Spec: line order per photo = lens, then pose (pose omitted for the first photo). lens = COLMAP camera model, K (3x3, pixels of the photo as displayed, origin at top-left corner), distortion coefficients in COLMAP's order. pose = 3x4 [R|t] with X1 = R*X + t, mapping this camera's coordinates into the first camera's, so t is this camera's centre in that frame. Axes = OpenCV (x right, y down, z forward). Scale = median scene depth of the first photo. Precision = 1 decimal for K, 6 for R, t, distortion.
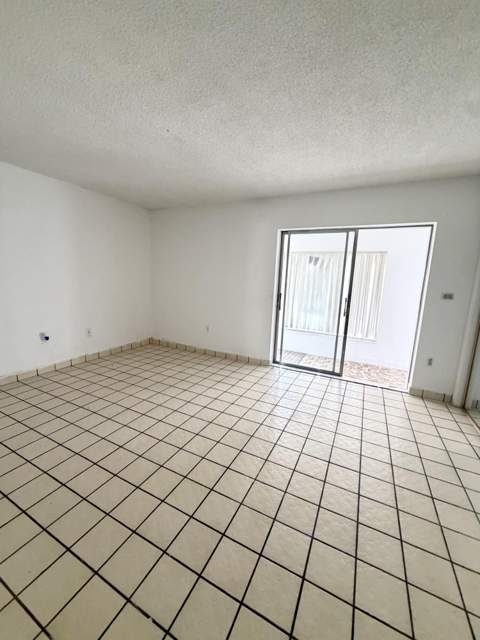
lens RADIAL K [[255.1, 0, 243.8], [0, 255.1, 320.0], [0, 0, 1]] dist [-0.000238, 0.000406]
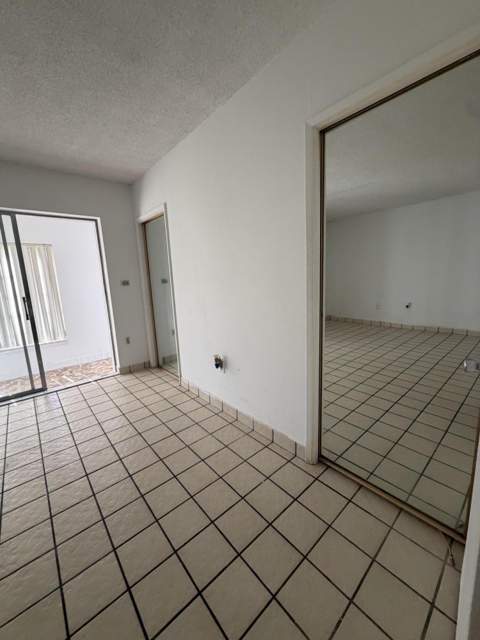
lens RADIAL K [[255.1, 0, 240.2], [0, 255.1, 316.7], [0, 0, 1]] dist [-0.000238, 0.000406]
pose [[0.376011, -0.206436, 0.903327, -0.092239], [0.216947, 0.967385, 0.130771, 0.017884], [-0.900860, 0.146803, 0.408533, 0.051392]]
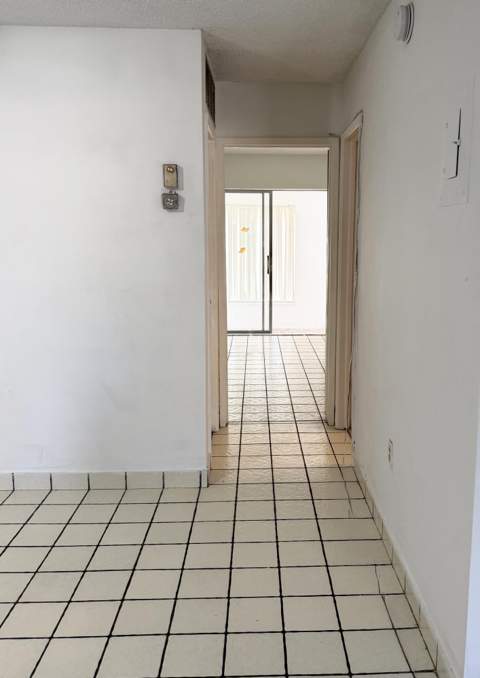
lens RADIAL K [[540.6, 0, 239.9], [0, 540.6, 335.6], [0, 0, 1]] dist [-0.040984, 0.001082]
pose [[0.907943, -0.122412, 0.400818, -0.645983], [0.113324, 0.992474, 0.046404, 0.125345], [-0.403482, 0.003290, 0.914982, -0.999570]]
